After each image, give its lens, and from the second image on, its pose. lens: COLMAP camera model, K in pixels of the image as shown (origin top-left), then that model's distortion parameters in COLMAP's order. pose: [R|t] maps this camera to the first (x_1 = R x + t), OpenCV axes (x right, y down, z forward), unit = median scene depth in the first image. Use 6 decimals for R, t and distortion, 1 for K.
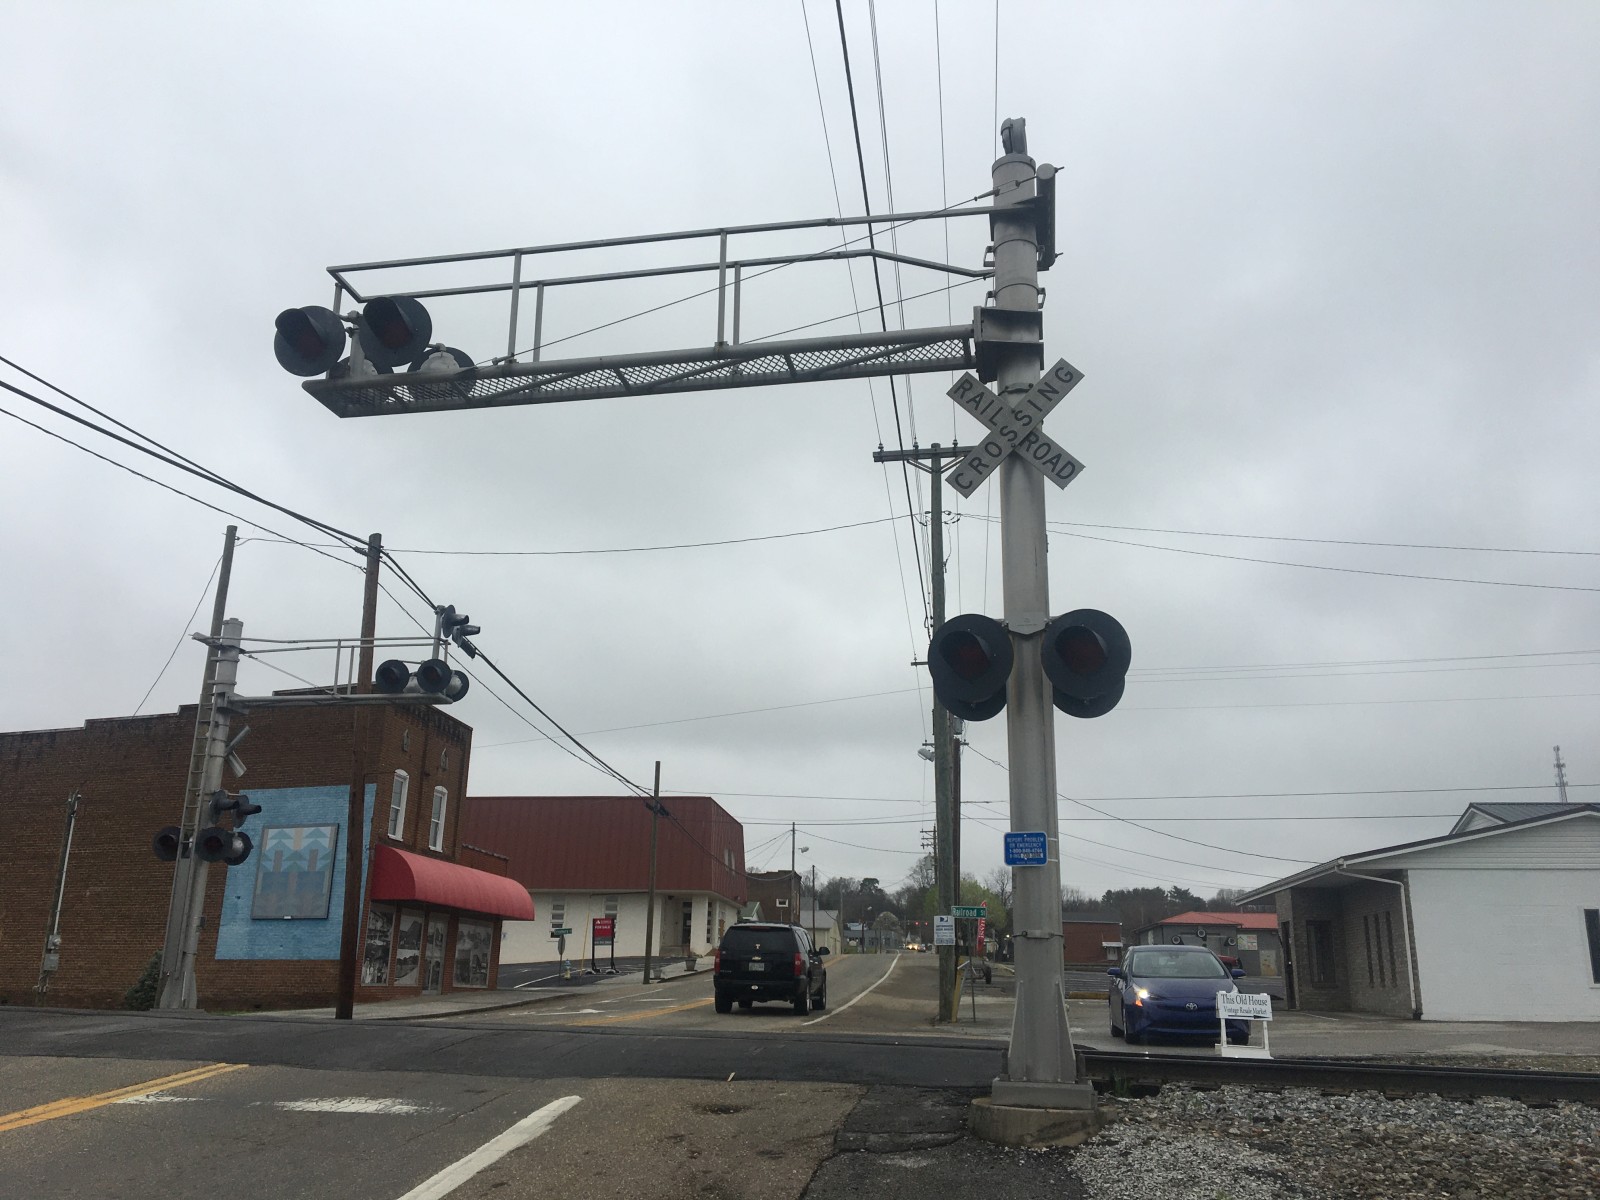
lens RADIAL K [[1343.1, 0, 781.2], [0, 1343.1, 588.4], [0, 0, 1]] dist [0.088090, -0.124269]
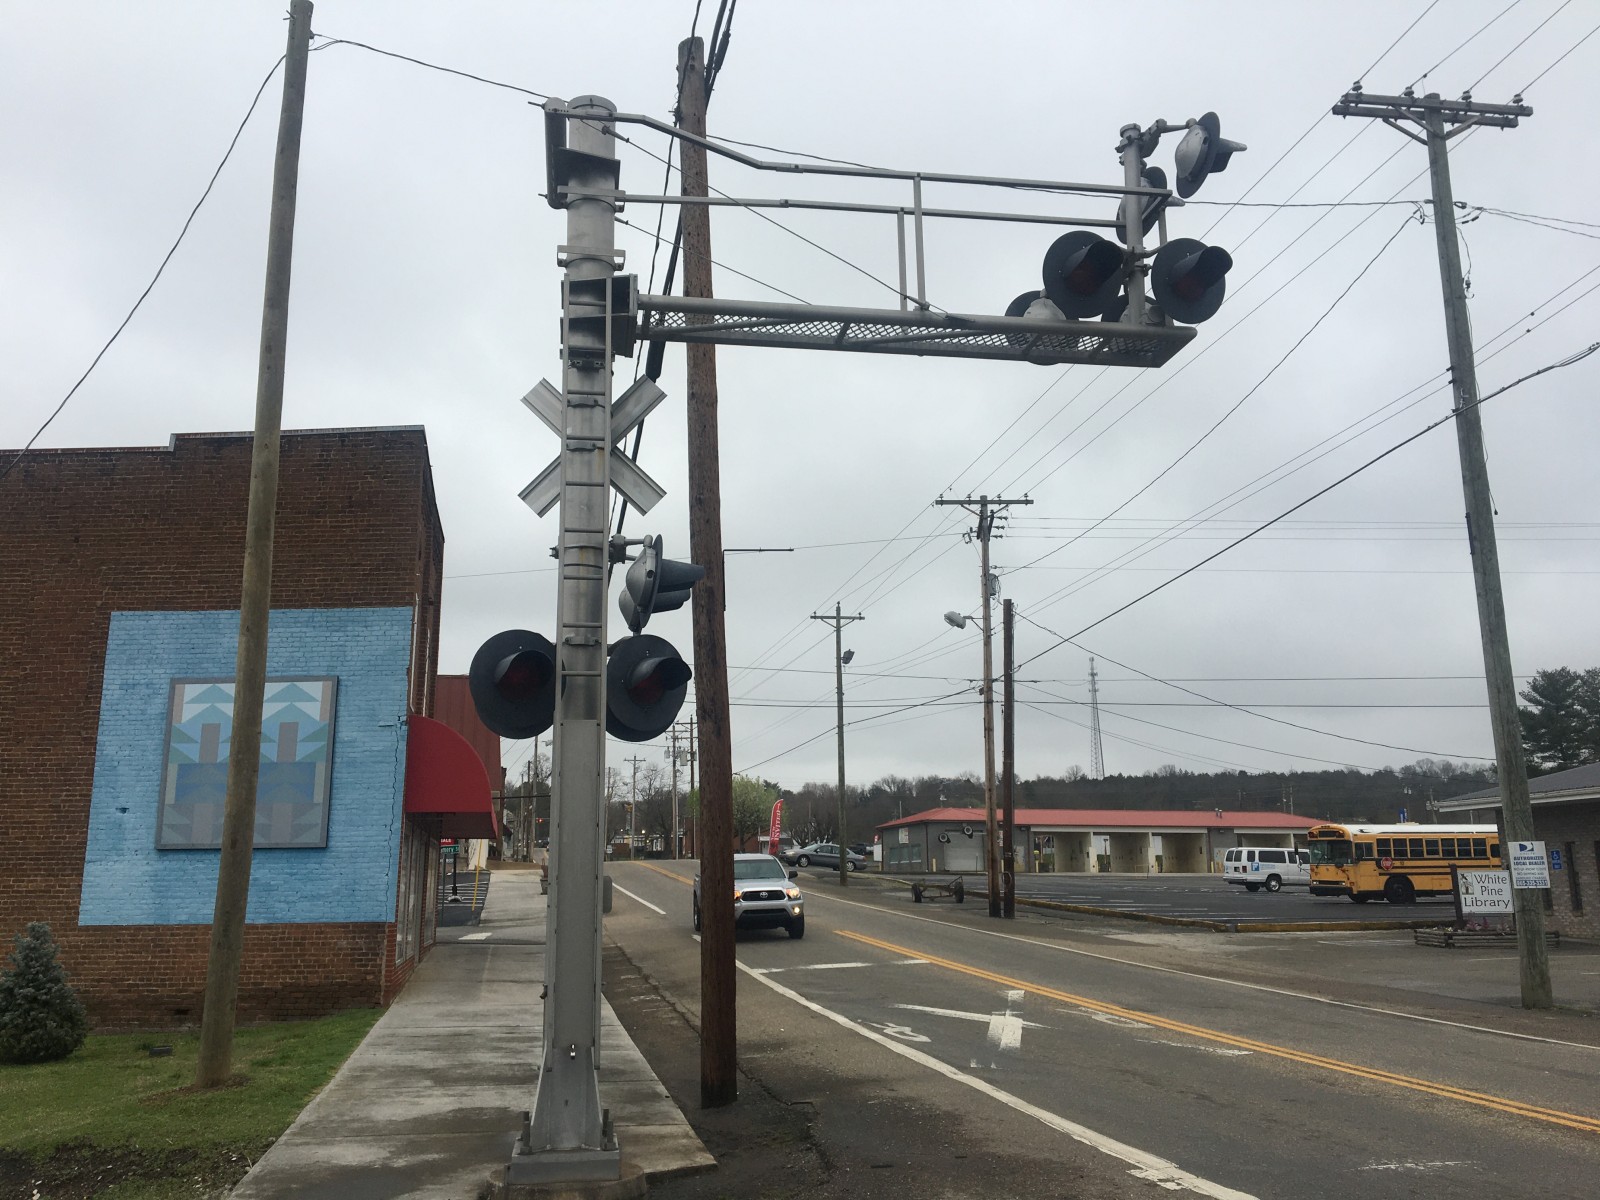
lens RADIAL K [[1343.1, 0, 781.2], [0, 1343.1, 588.4], [0, 0, 1]] dist [0.088090, -0.124269]
pose [[0.952291, 0.043378, 0.302094, -0.323914], [-0.065842, 0.995738, 0.064576, 0.090956], [-0.298005, -0.081385, 0.951088, 0.430022]]
